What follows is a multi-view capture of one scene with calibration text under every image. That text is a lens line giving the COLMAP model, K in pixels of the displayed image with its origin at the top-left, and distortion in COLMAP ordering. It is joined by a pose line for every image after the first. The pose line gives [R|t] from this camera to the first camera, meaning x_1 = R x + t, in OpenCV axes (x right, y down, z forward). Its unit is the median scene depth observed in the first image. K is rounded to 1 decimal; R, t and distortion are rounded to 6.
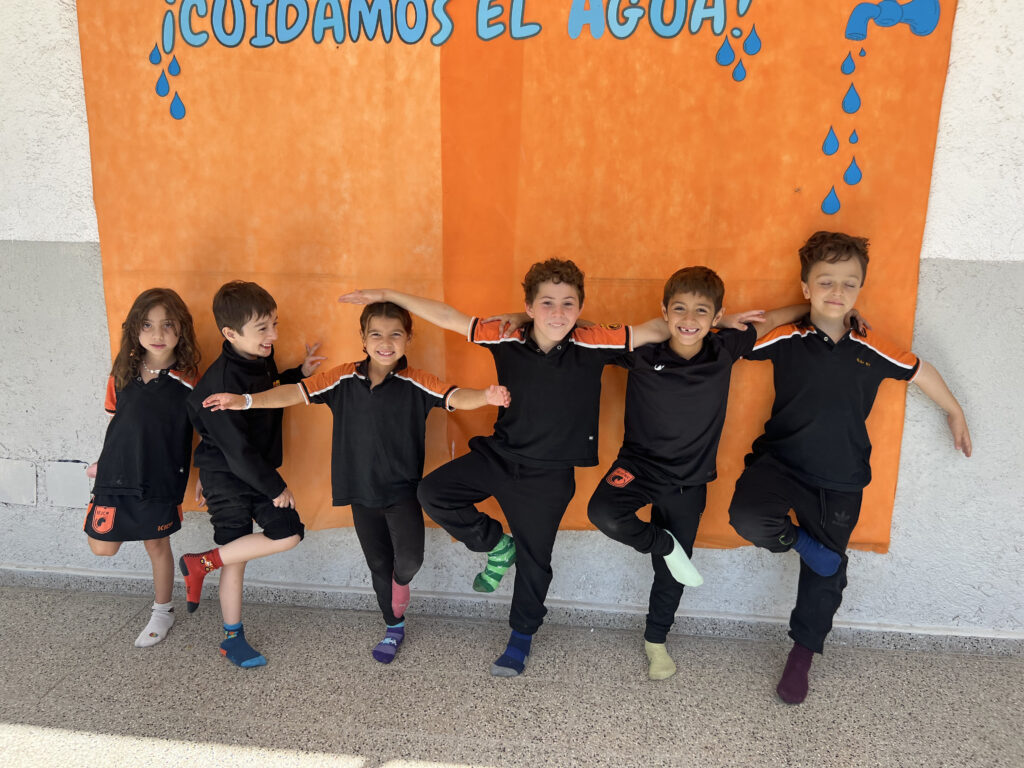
lens RADIAL K [[773.8, 0, 531.2], [0, 773.8, 381.2], [0, 0, 1]] dist [0.029540, -0.037433]
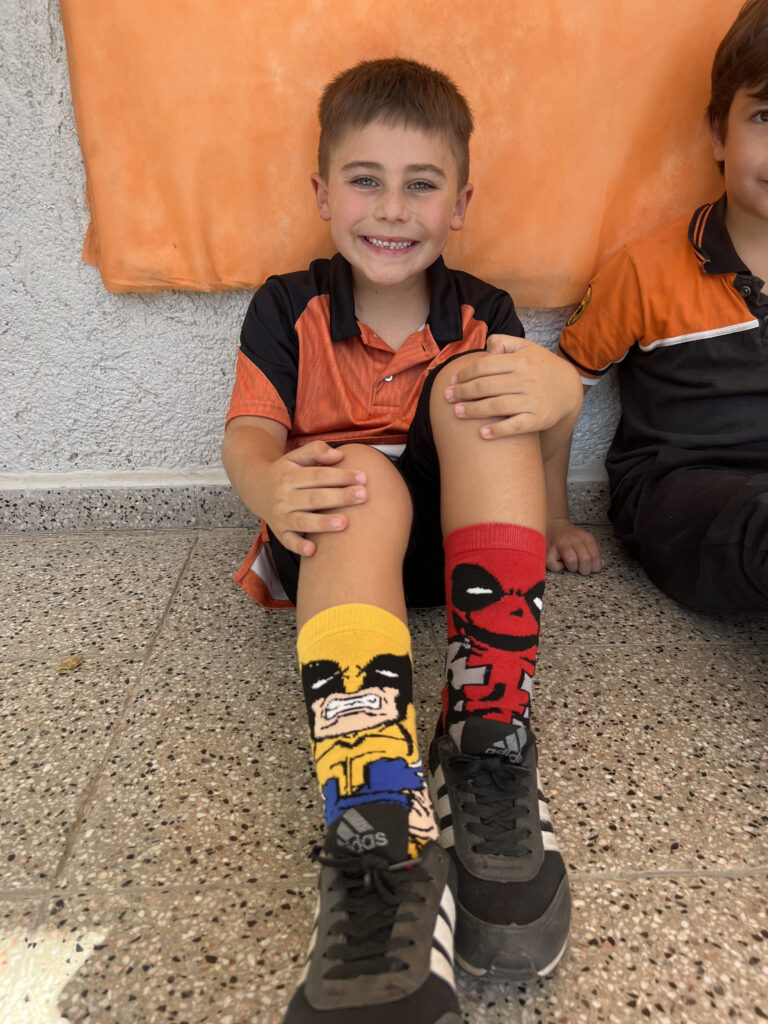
lens RADIAL K [[773.8, 0, 390.2], [0, 773.8, 512.1], [0, 0, 1]] dist [0.029540, -0.037433]
pose [[0.988221, -0.076380, 0.132613, -0.500093], [0.051066, 0.981460, 0.184739, 0.229724], [-0.144265, -0.175791, 0.973799, 0.691488]]
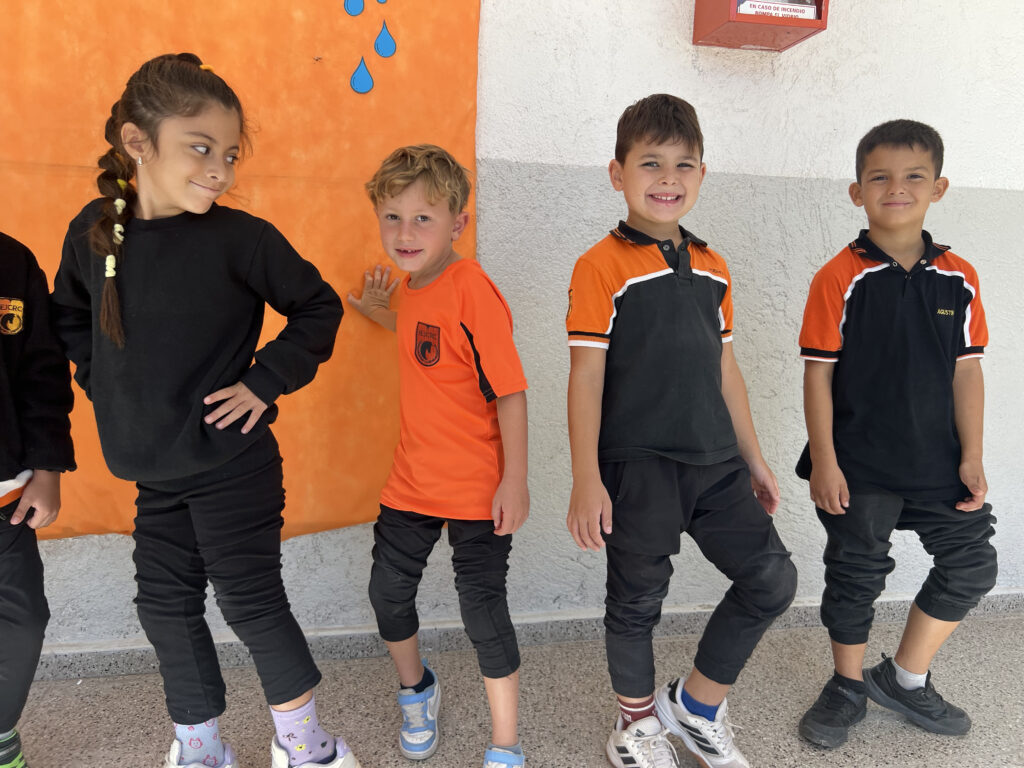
lens RADIAL K [[773.8, 0, 514.7], [0, 773.8, 378.8], [0, 0, 1]] dist [0.029540, -0.037433]
pose [[0.951015, -0.028218, 0.307853, 0.267918], [0.051213, 0.996446, -0.066871, 0.128474], [-0.304872, 0.079362, 0.949081, 0.216412]]
